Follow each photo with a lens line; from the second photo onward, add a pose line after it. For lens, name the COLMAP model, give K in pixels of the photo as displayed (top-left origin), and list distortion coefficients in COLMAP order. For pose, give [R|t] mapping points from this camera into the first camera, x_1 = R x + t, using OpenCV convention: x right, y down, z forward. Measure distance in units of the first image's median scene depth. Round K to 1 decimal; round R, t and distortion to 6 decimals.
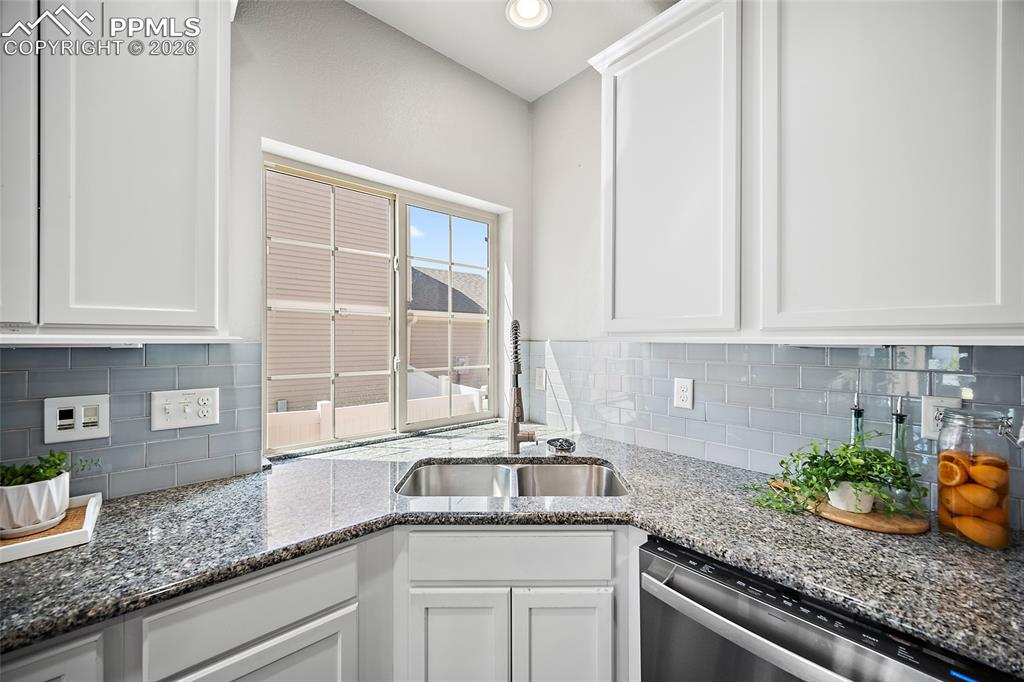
lens RADIAL K [[404.3, 0, 511.3], [0, 404.3, 337.6], [0, 0, 1]] dist [0.000632, -0.000851]
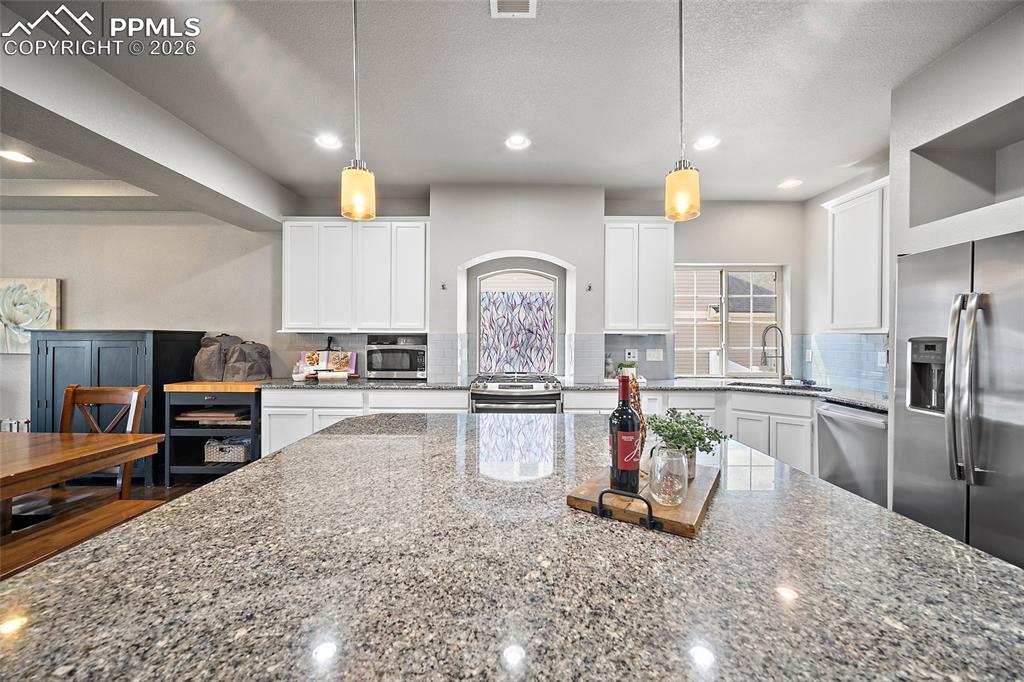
lens RADIAL K [[404.3, 0, 516.6], [0, 404.3, 340.4], [0, 0, 1]] dist [0.000632, -0.000851]
pose [[0.754420, 0.002026, -0.656388, 0.497320], [0.003549, 0.999968, 0.007166, 0.033718], [0.656382, -0.007736, 0.754389, -2.234848]]
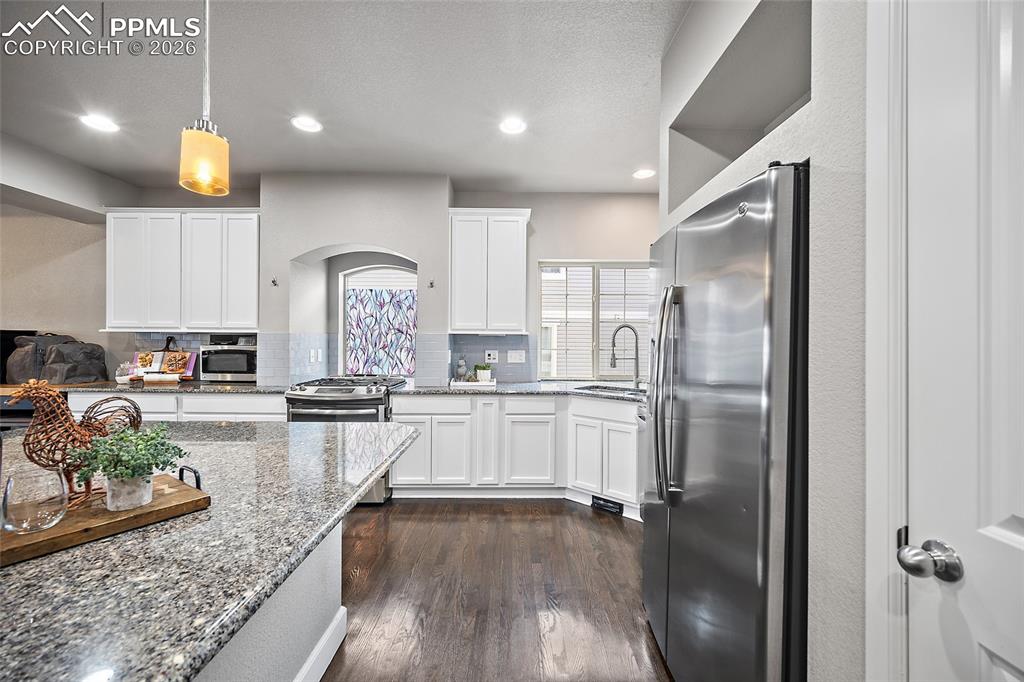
lens RADIAL K [[404.3, 0, 520.7], [0, 404.3, 341.2], [0, 0, 1]] dist [0.000632, -0.000851]
pose [[0.756624, 0.001531, -0.653848, 1.250186], [0.001920, 0.999988, 0.004563, 0.049152], [0.653847, -0.004708, 0.756612, -1.319475]]
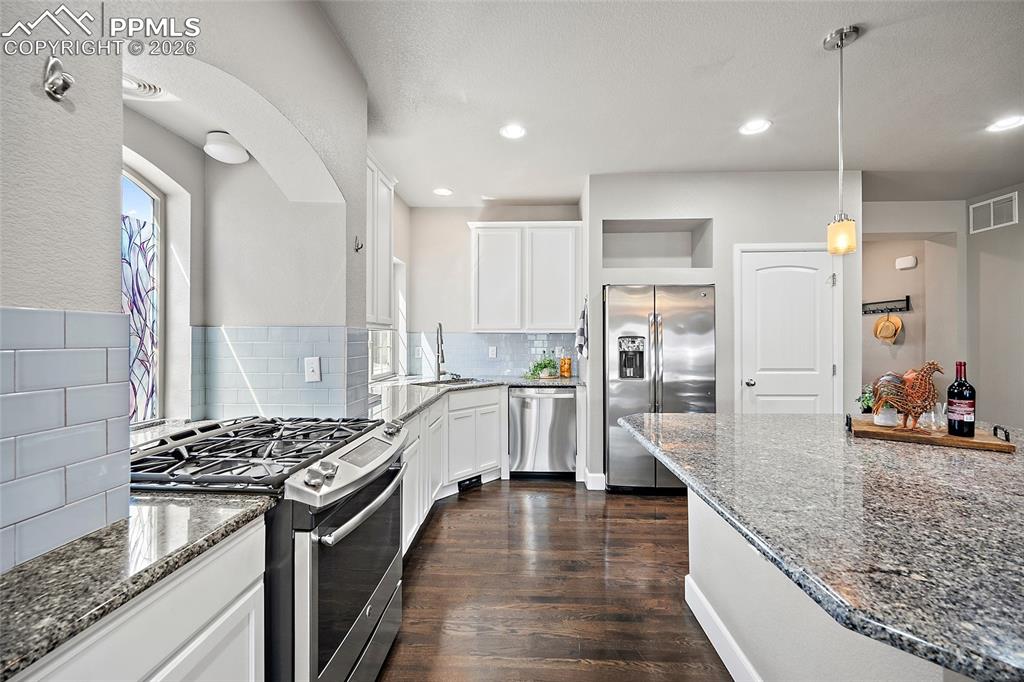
lens RADIAL K [[404.3, 0, 520.0], [0, 404.3, 336.7], [0, 0, 1]] dist [0.000632, -0.000851]
pose [[0.677365, 0.000047, 0.735647, -1.889544], [-0.003367, 0.999990, 0.003036, 0.037709], [-0.735639, -0.004533, 0.677359, -1.255722]]
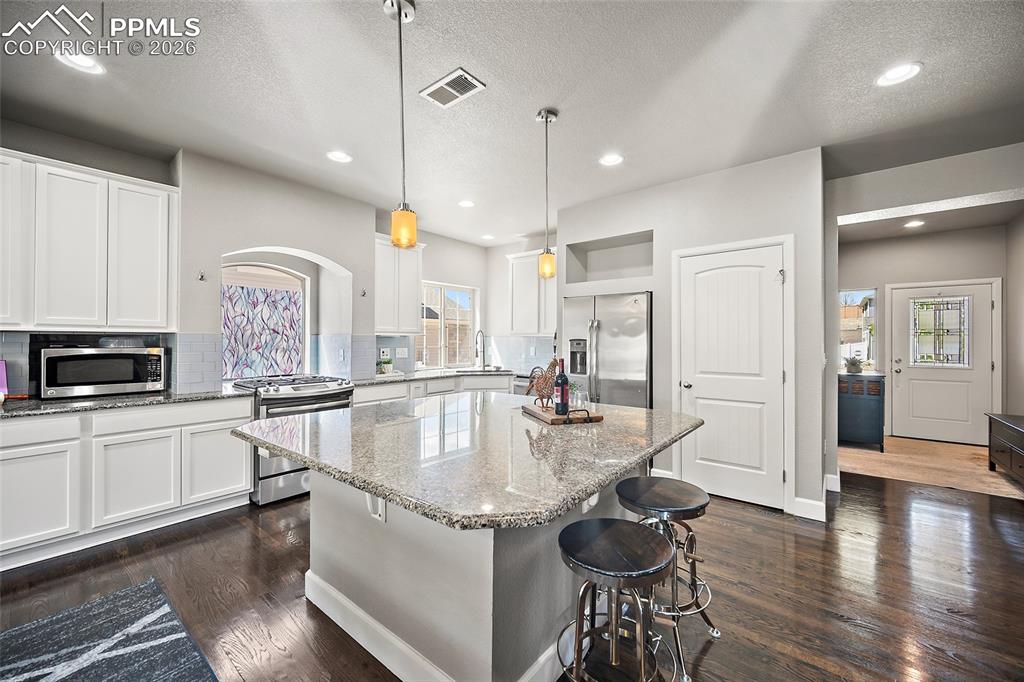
lens RADIAL K [[404.3, 0, 519.0], [0, 404.3, 337.7], [0, 0, 1]] dist [0.000632, -0.000851]
pose [[0.983637, 0.000769, 0.180159, -0.413717], [-0.000961, 0.999999, 0.000979, 0.024499], [-0.180158, -0.001136, 0.983637, -3.160109]]
